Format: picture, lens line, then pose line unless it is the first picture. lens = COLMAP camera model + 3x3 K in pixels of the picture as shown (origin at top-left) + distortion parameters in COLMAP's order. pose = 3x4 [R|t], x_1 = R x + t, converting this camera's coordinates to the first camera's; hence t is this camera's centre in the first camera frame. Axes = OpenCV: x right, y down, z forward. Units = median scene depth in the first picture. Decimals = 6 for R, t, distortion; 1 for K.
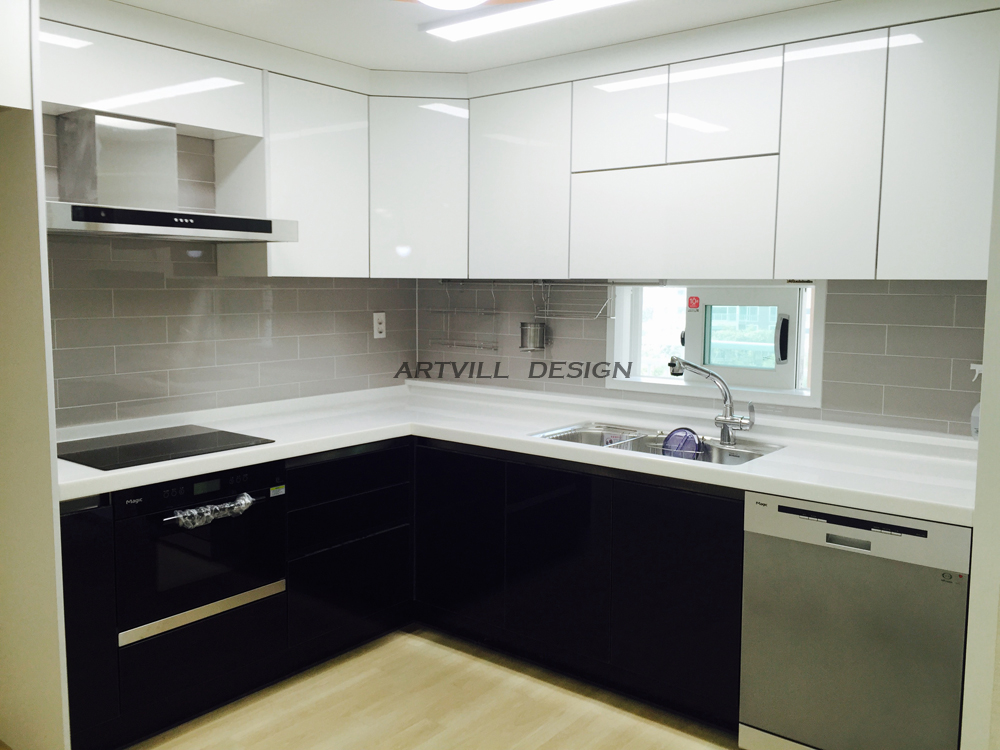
lens RADIAL K [[869.3, 0, 501.2], [0, 869.3, 367.7], [0, 0, 1]] dist [0.081087, -0.080111]
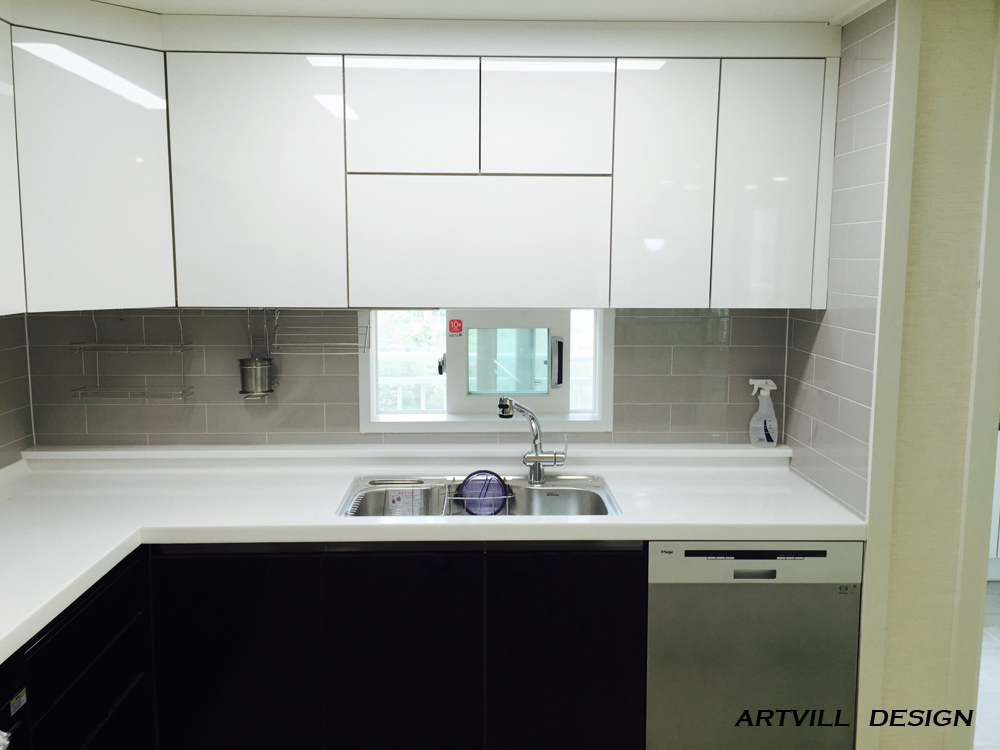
lens RADIAL K [[869.3, 0, 498.2], [0, 869.3, 367.1], [0, 0, 1]] dist [0.081087, -0.080111]
pose [[0.764422, -0.088481, 0.638616, -0.347714], [0.066586, 0.996076, 0.058304, -0.089934], [-0.641268, -0.002046, 0.767314, 0.319826]]
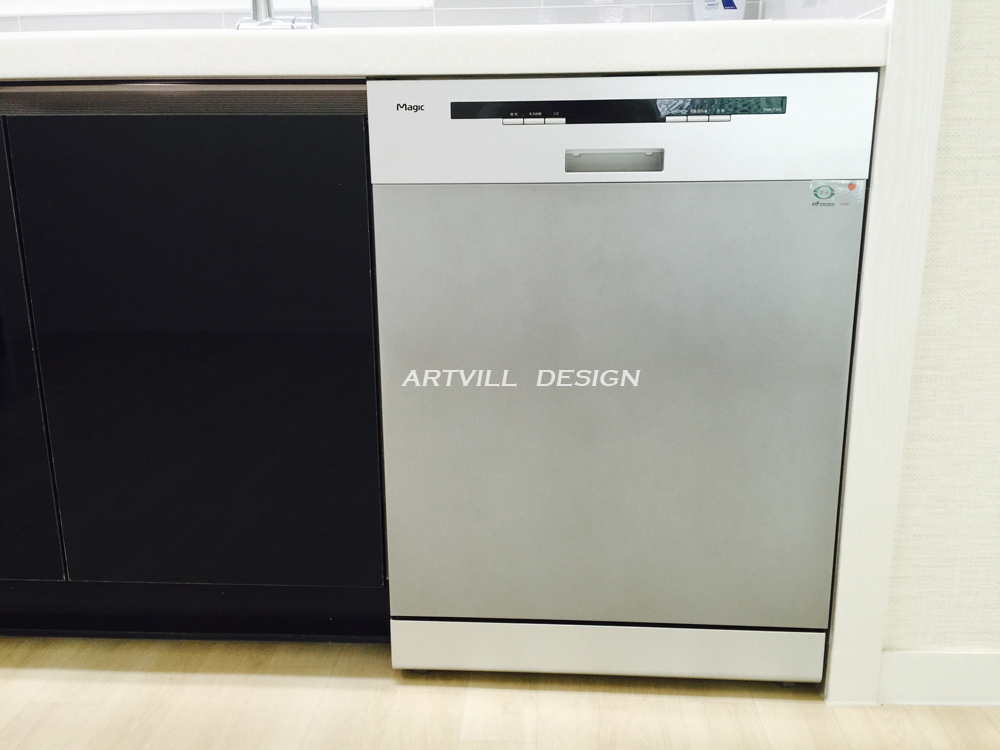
lens RADIAL K [[869.3, 0, 504.1], [0, 869.3, 374.4], [0, 0, 1]] dist [0.081087, -0.080111]
pose [[0.818010, -0.152163, 0.554713, 0.071290], [0.070379, 0.983607, 0.166027, 0.173479], [-0.570882, -0.096772, 0.815309, 0.512639]]
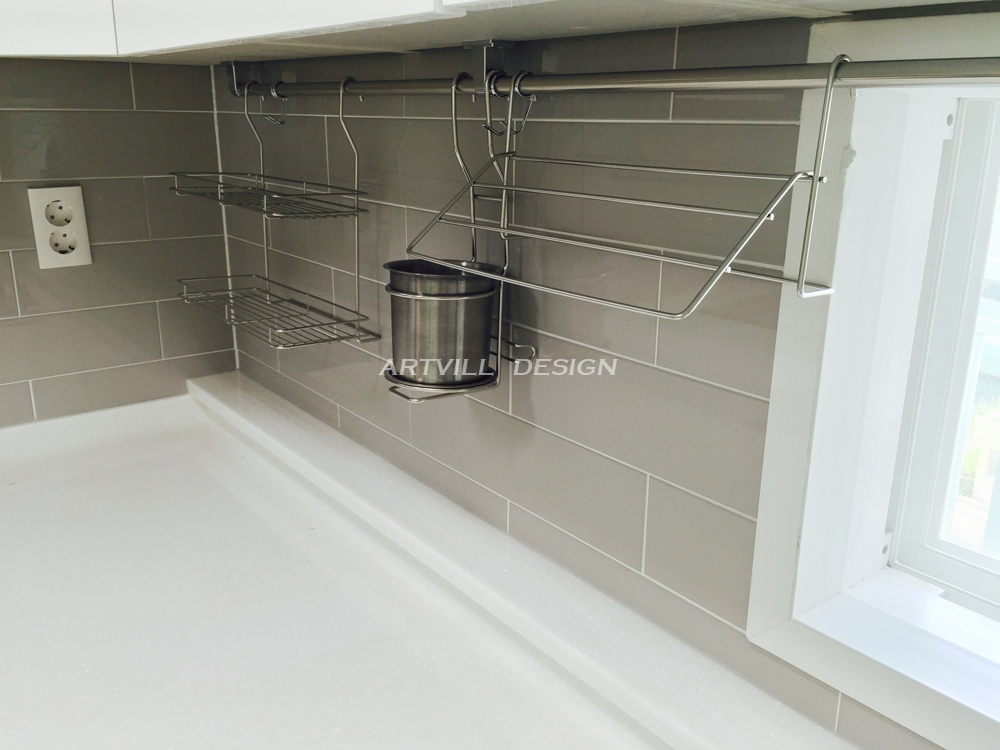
lens RADIAL K [[869.3, 0, 497.0], [0, 869.3, 371.1], [0, 0, 1]] dist [0.081087, -0.080111]
pose [[0.970224, 0.073807, -0.230691, 0.122661], [-0.030135, 0.981824, 0.187385, -0.080784], [0.240329, -0.174853, 0.954813, 0.927288]]
